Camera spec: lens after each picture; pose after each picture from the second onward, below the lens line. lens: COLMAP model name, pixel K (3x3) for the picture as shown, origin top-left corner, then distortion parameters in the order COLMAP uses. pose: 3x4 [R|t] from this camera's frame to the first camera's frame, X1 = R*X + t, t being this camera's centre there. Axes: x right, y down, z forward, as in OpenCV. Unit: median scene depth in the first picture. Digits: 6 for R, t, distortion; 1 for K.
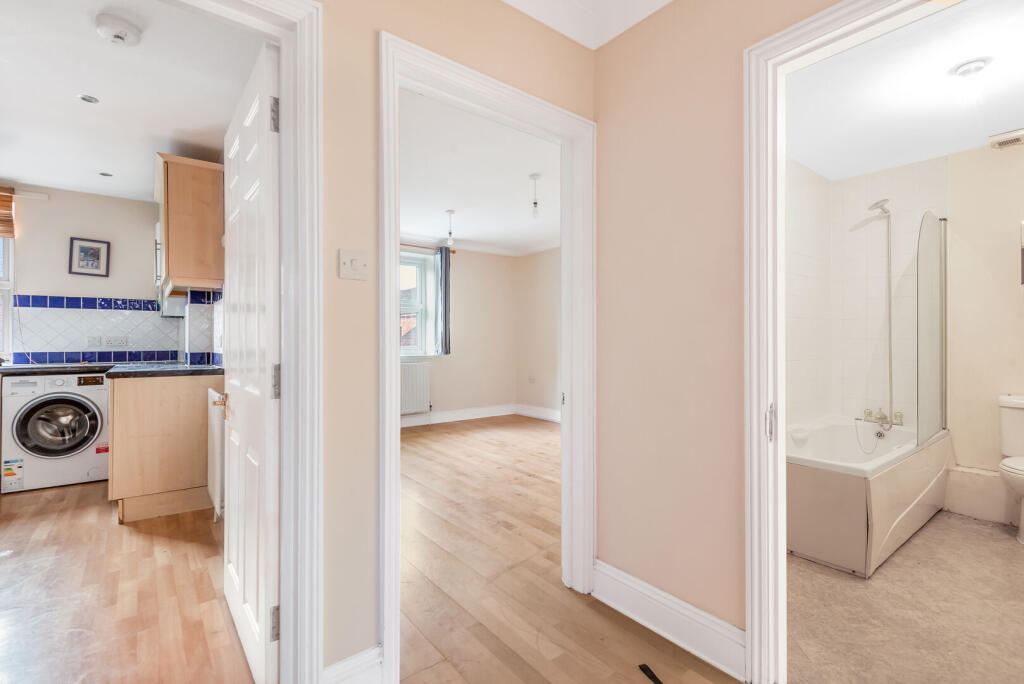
lens RADIAL K [[473.5, 0, 511.3], [0, 473.5, 339.8], [0, 0, 1]] dist [-0.002177, -0.000706]
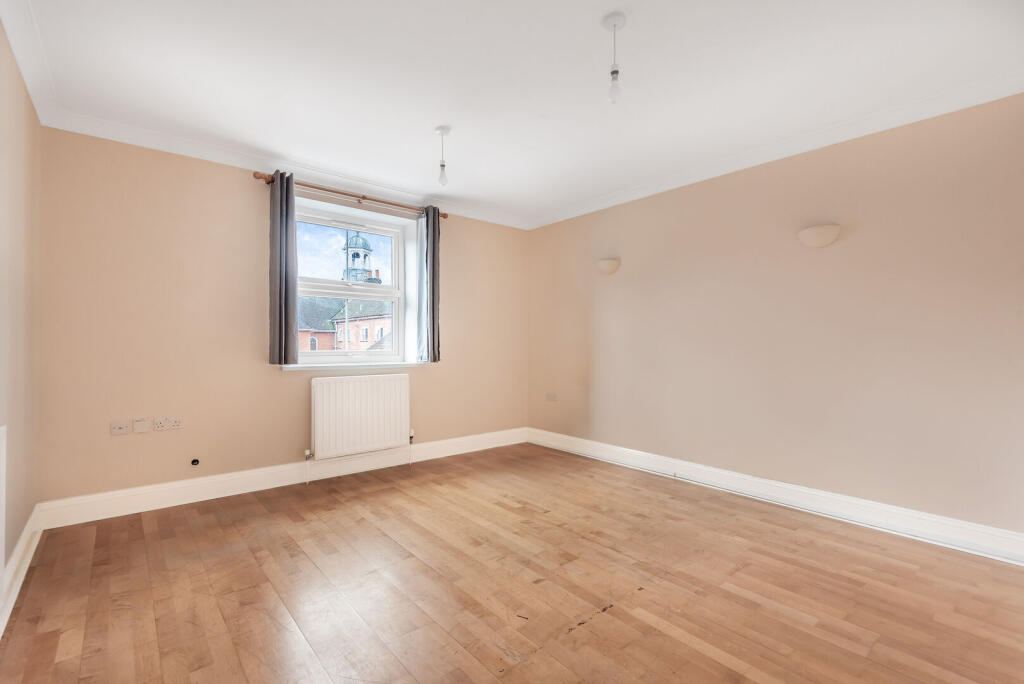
lens RADIAL K [[473.5, 0, 514.5], [0, 473.5, 343.9], [0, 0, 1]] dist [-0.002177, -0.000706]
pose [[0.999258, 0.003303, 0.038378, -0.053351], [-0.003400, 0.999991, 0.002468, 0.002395], [-0.038369, -0.002597, 0.999260, 0.348889]]
